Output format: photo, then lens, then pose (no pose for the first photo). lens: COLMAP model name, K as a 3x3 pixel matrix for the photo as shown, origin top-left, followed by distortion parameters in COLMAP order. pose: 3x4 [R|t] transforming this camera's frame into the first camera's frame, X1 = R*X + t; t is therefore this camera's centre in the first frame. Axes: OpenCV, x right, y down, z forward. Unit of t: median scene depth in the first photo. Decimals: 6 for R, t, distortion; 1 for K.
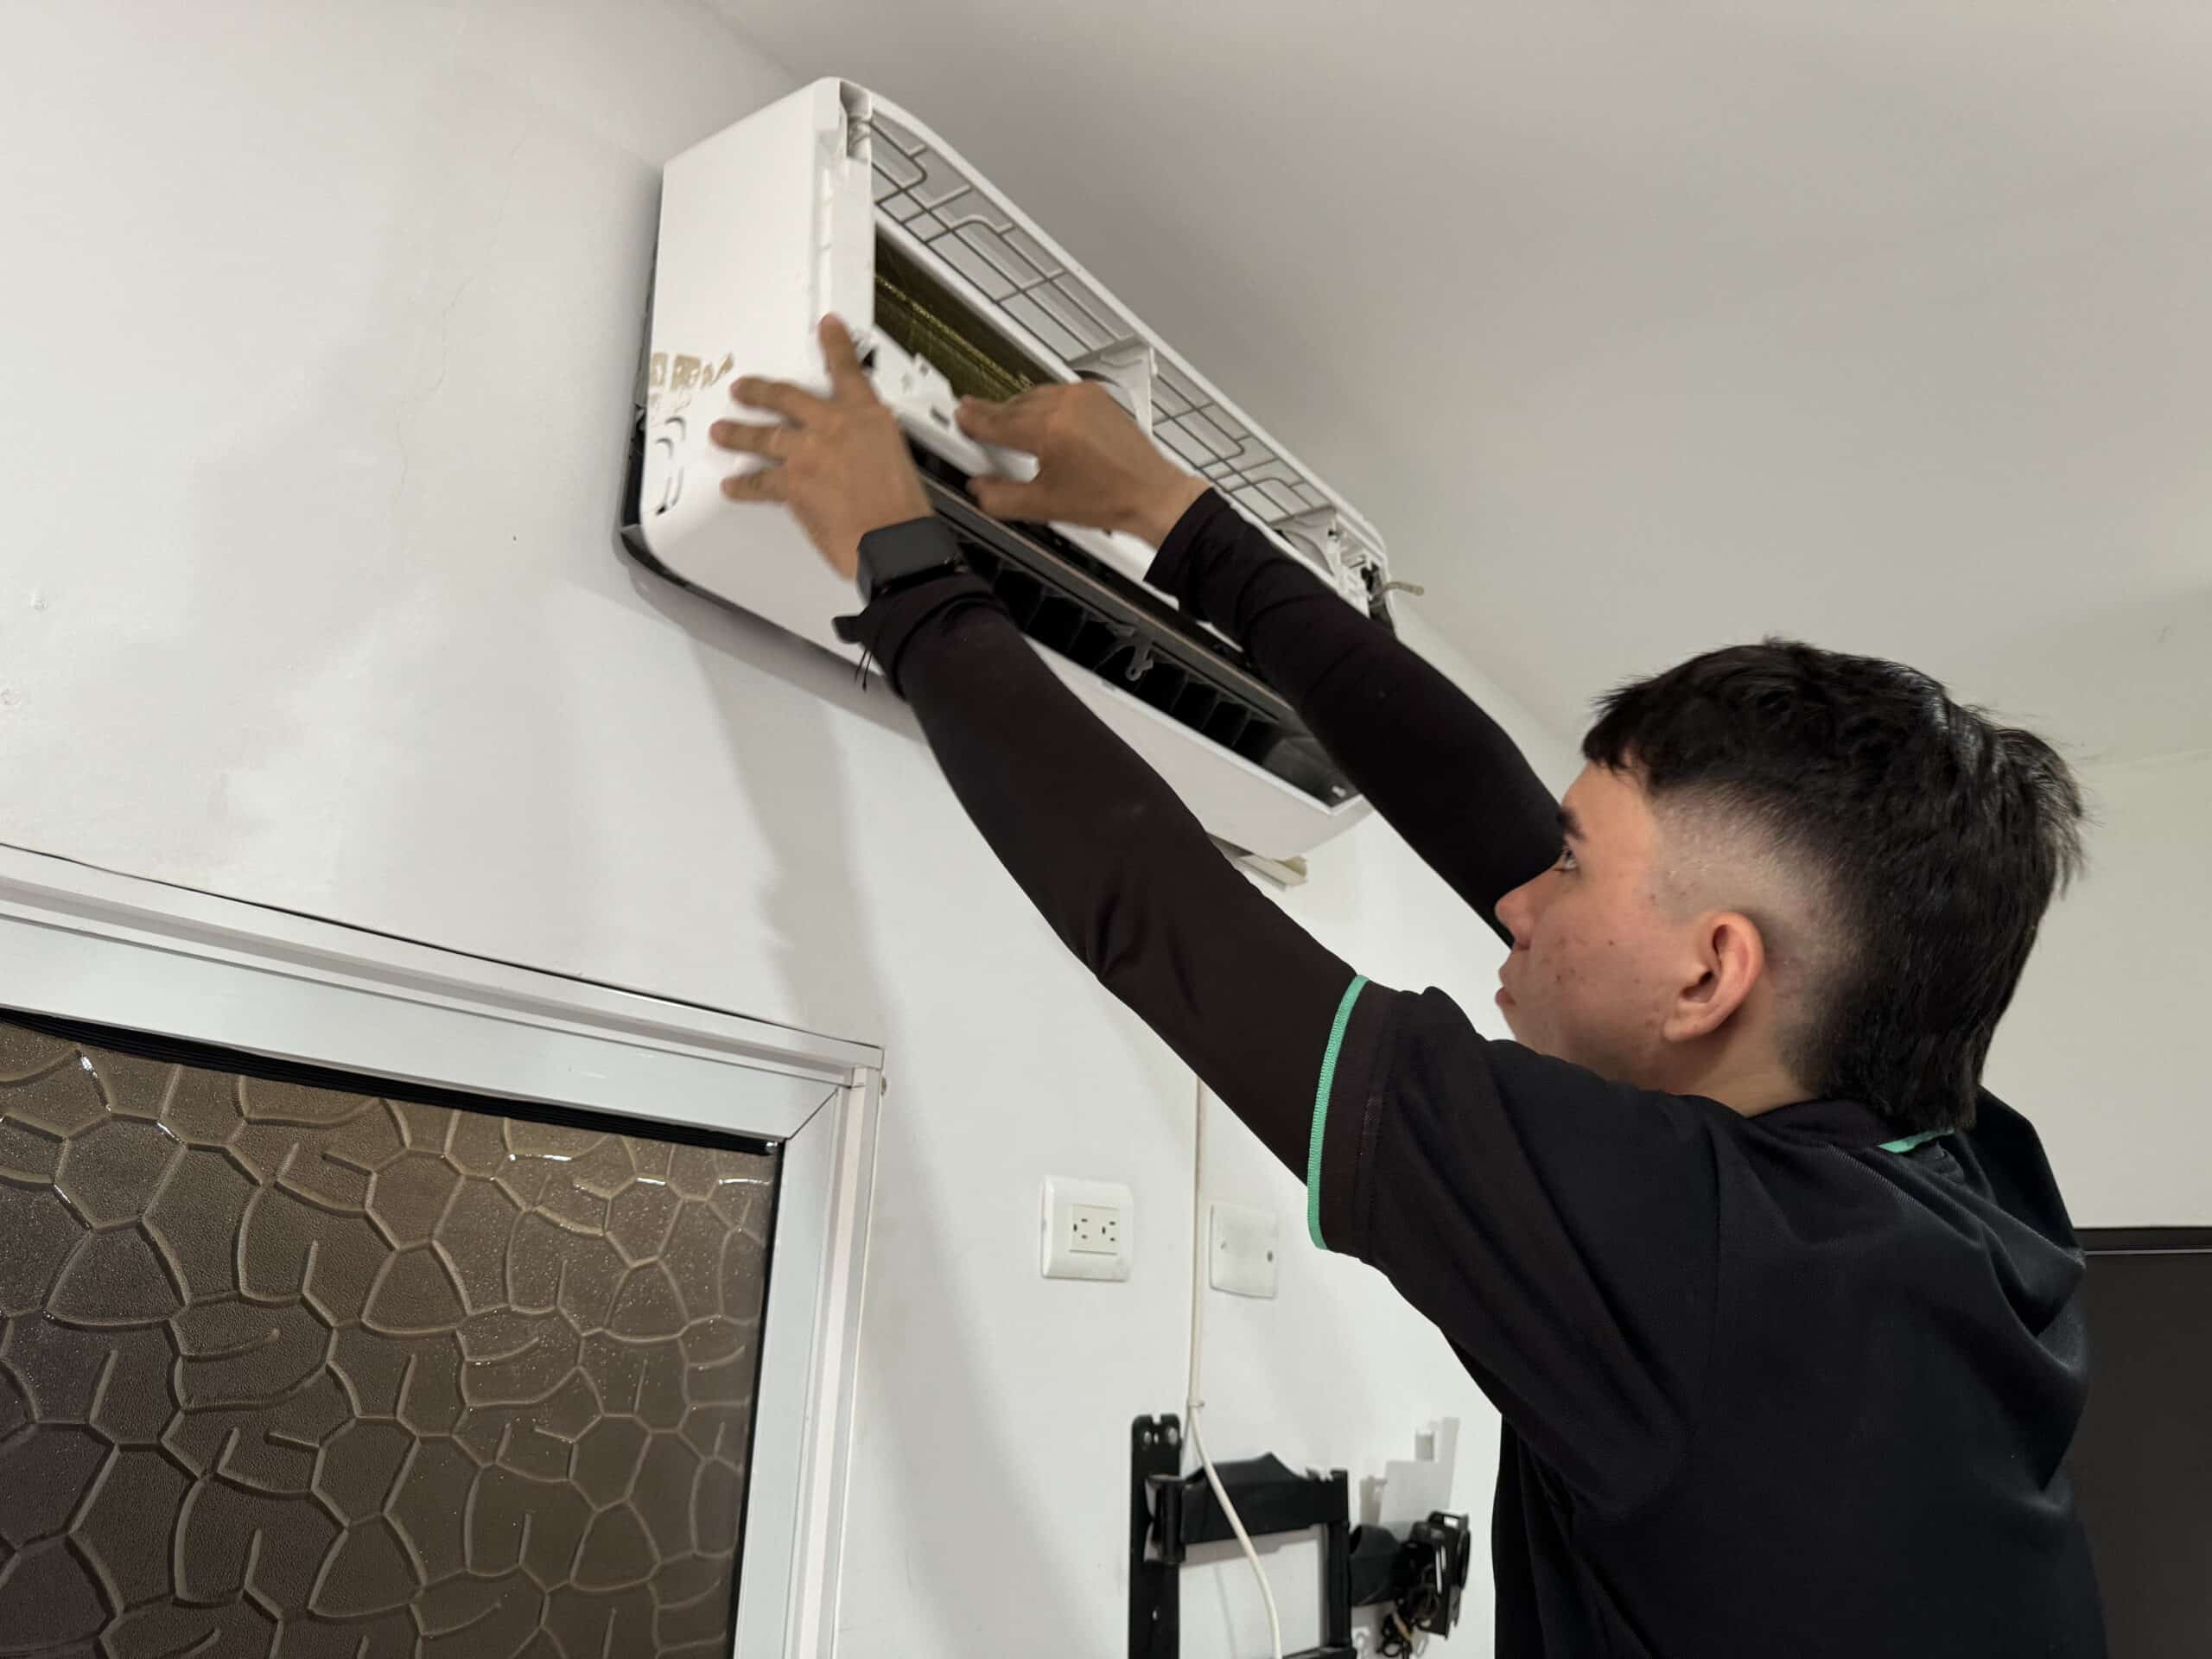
lens RADIAL K [[1584.3, 0, 1112.2], [0, 1584.3, 839.0], [0, 0, 1]] dist [0.024877, -0.039056]
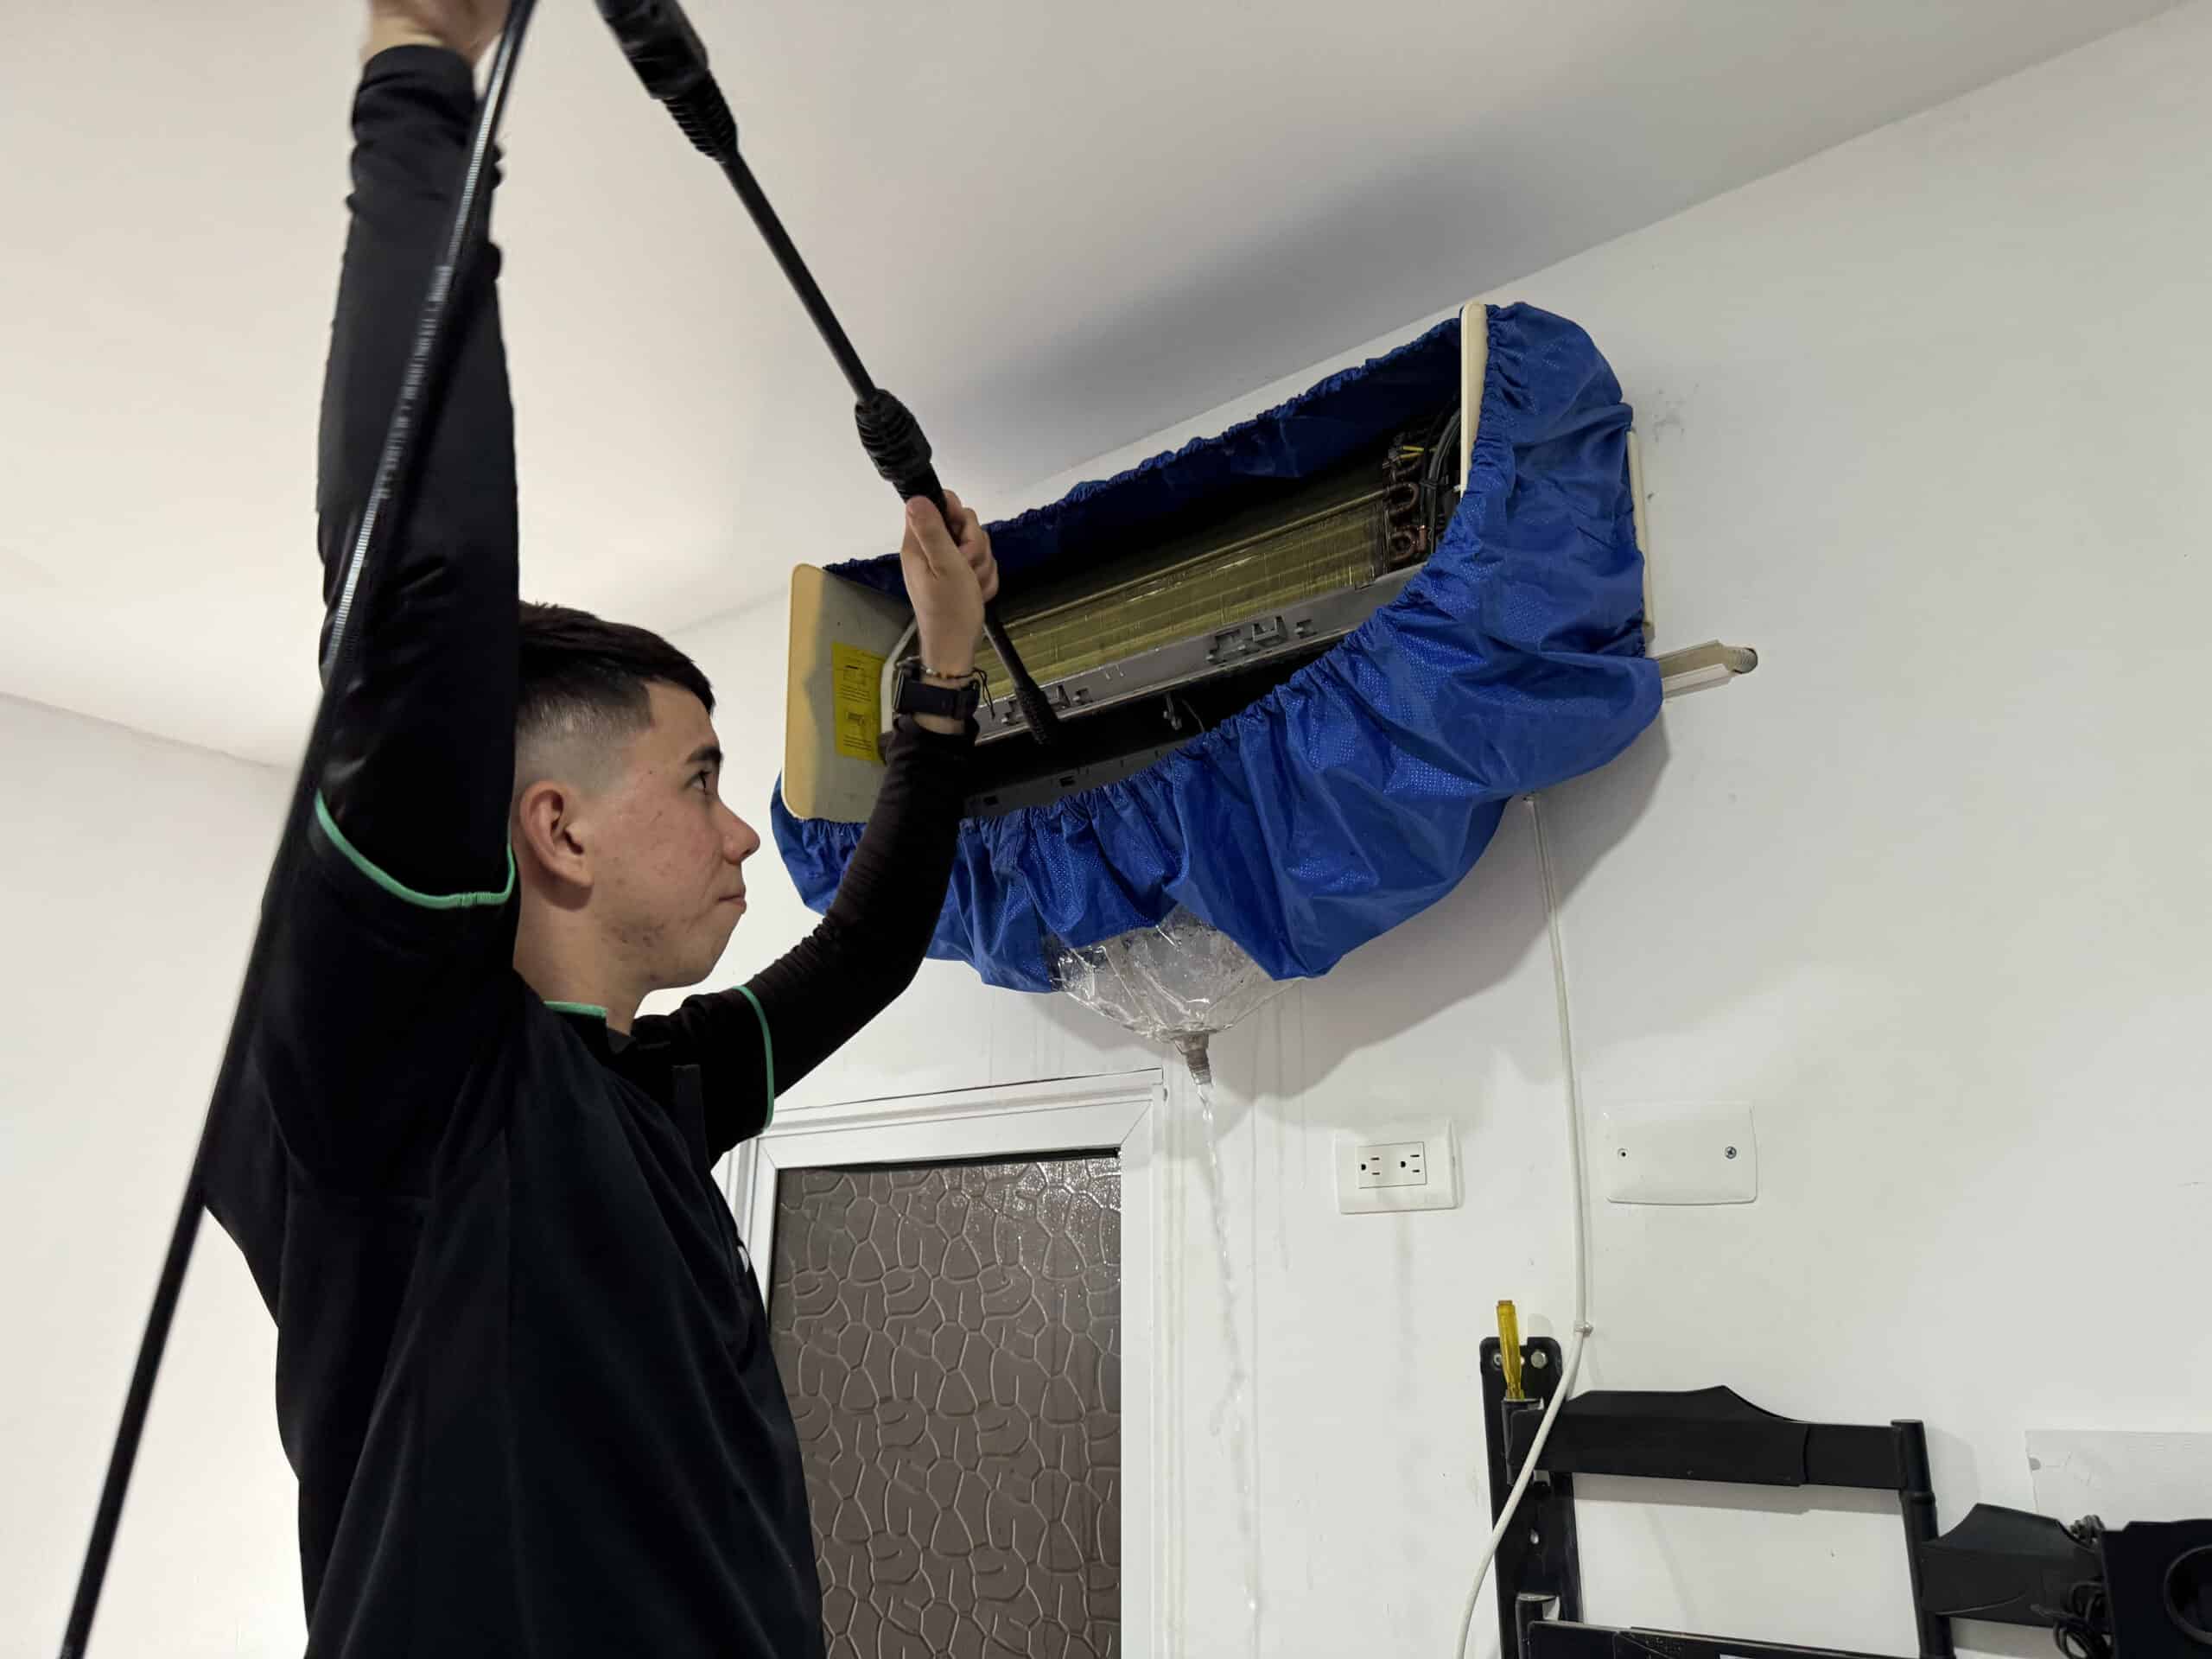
lens RADIAL K [[1584.3, 0, 1112.2], [0, 1584.3, 839.0], [0, 0, 1]] dist [0.024877, -0.039056]
pose [[-0.037203, -0.312597, -0.949157, 1.098537], [0.296721, 0.903523, -0.309198, 0.323718], [0.954239, -0.293137, 0.059140, 0.818226]]
